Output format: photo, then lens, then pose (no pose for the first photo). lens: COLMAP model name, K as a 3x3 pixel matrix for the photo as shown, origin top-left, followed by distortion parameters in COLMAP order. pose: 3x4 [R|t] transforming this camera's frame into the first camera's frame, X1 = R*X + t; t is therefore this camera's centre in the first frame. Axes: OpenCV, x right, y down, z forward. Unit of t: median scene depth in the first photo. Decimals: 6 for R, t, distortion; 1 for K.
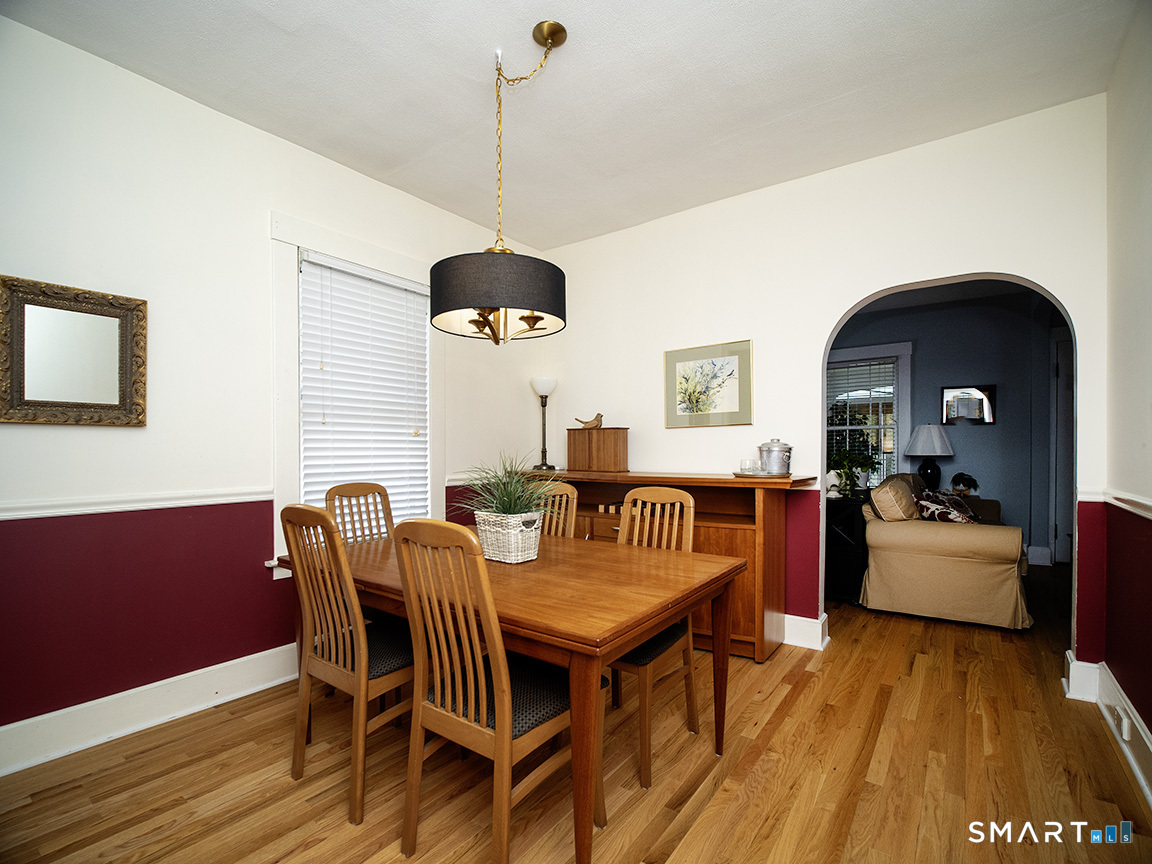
lens RADIAL K [[546.7, 0, 579.7], [0, 546.7, 450.9], [0, 0, 1]] dist [-0.006818, -0.000579]
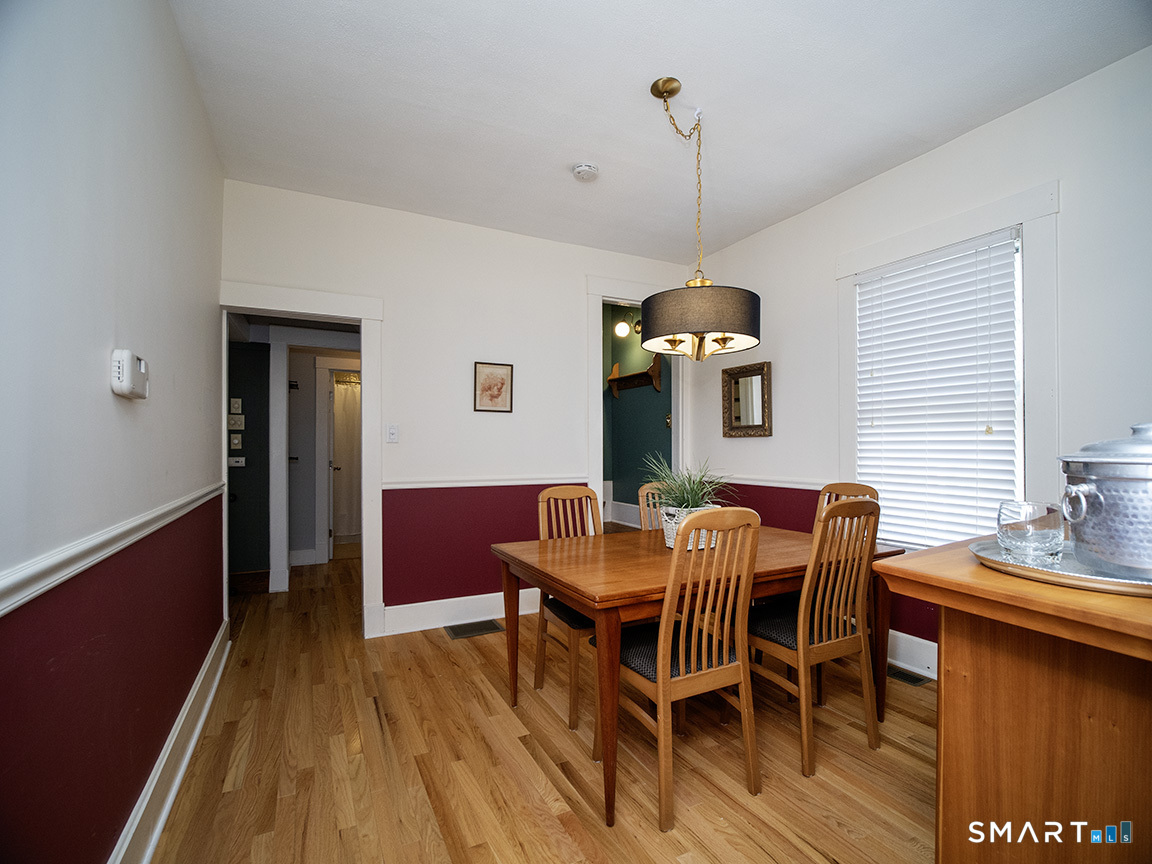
lens RADIAL K [[546.7, 0, 579.7], [0, 546.7, 450.9], [0, 0, 1]] dist [-0.006818, -0.000579]
pose [[-0.472223, 0.006208, -0.881457, 1.036443], [-0.002382, 0.999963, 0.008318, -0.014835], [0.881476, 0.006027, -0.472191, 1.395934]]
